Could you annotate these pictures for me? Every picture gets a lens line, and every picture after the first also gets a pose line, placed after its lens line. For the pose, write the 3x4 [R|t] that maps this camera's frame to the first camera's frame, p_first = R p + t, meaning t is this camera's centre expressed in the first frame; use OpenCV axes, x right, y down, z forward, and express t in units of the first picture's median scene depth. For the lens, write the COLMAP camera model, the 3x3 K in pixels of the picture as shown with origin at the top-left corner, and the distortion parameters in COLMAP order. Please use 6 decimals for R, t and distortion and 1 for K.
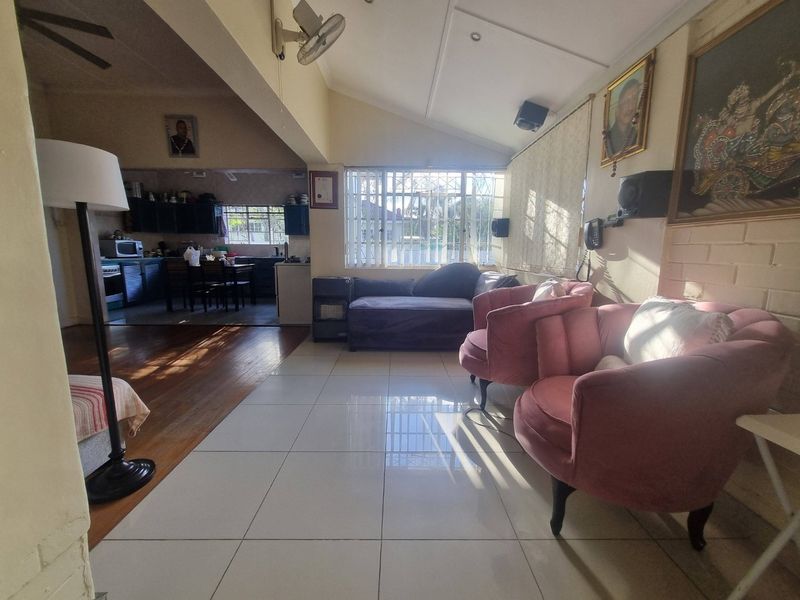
lens RADIAL K [[315.8, 0, 399.3], [0, 315.8, 297.4], [0, 0, 1]] dist [0.001475, -0.000910]
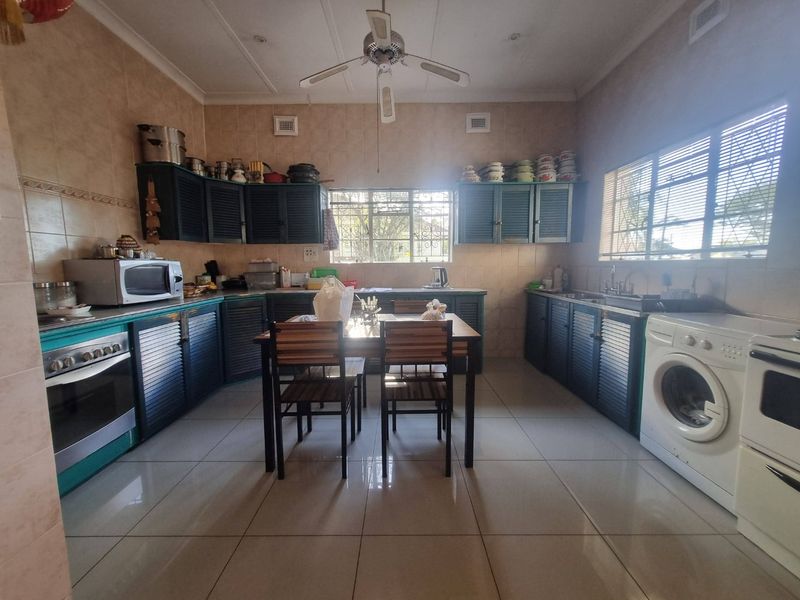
lens RADIAL K [[315.8, 0, 397.6], [0, 315.8, 298.0], [0, 0, 1]] dist [0.001475, -0.000910]
pose [[0.999745, -0.017304, -0.014483, -0.465039], [0.016654, 0.998900, -0.043840, -0.094513], [0.015226, 0.043588, 0.998934, 0.521726]]
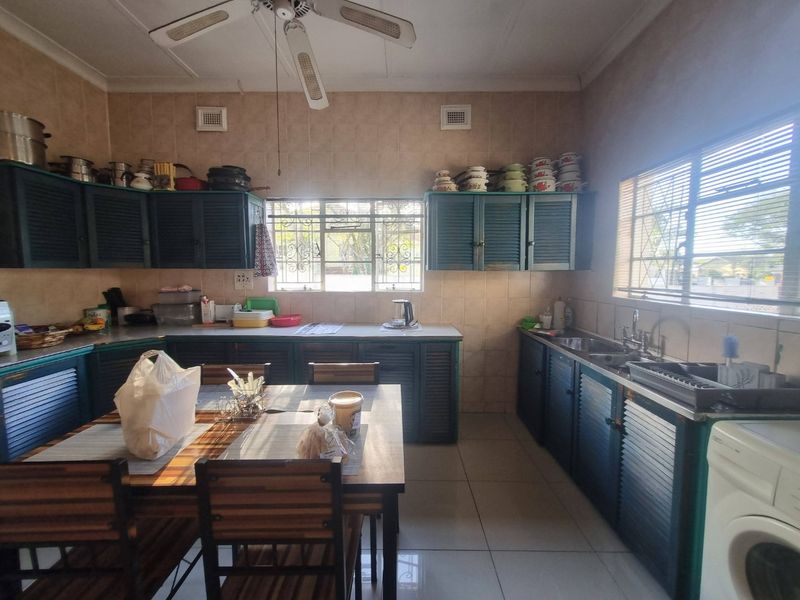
lens RADIAL K [[315.8, 0, 398.8], [0, 315.8, 294.4], [0, 0, 1]] dist [0.001475, -0.000910]
pose [[0.999730, -0.007251, -0.022083, -0.400361], [0.005470, 0.996806, -0.079669, -0.142389], [0.022590, 0.079527, 0.996577, 0.640633]]
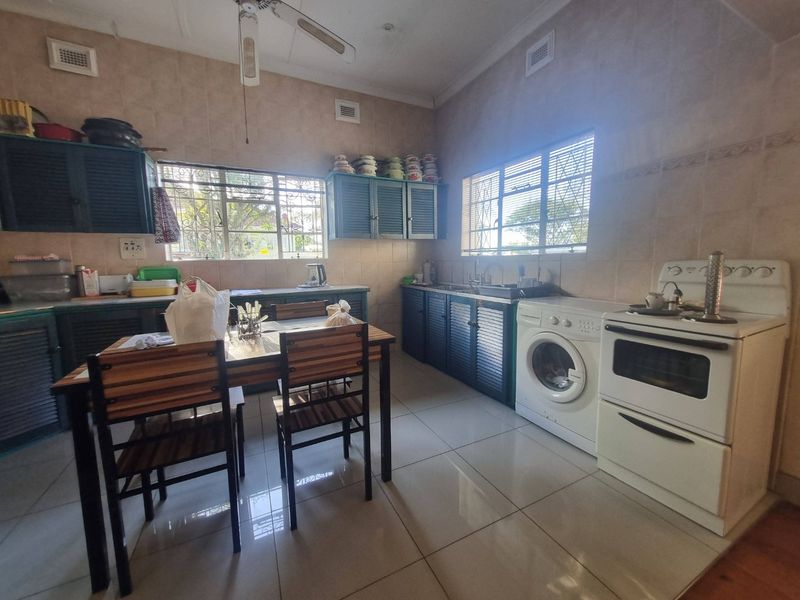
lens RADIAL K [[315.8, 0, 401.3], [0, 315.8, 296.6], [0, 0, 1]] dist [0.001475, -0.000910]
pose [[0.897353, -0.077130, 0.434520, -0.497282], [0.092476, 0.995613, -0.014250, -0.099968], [-0.431515, 0.052970, 0.900549, 0.565351]]
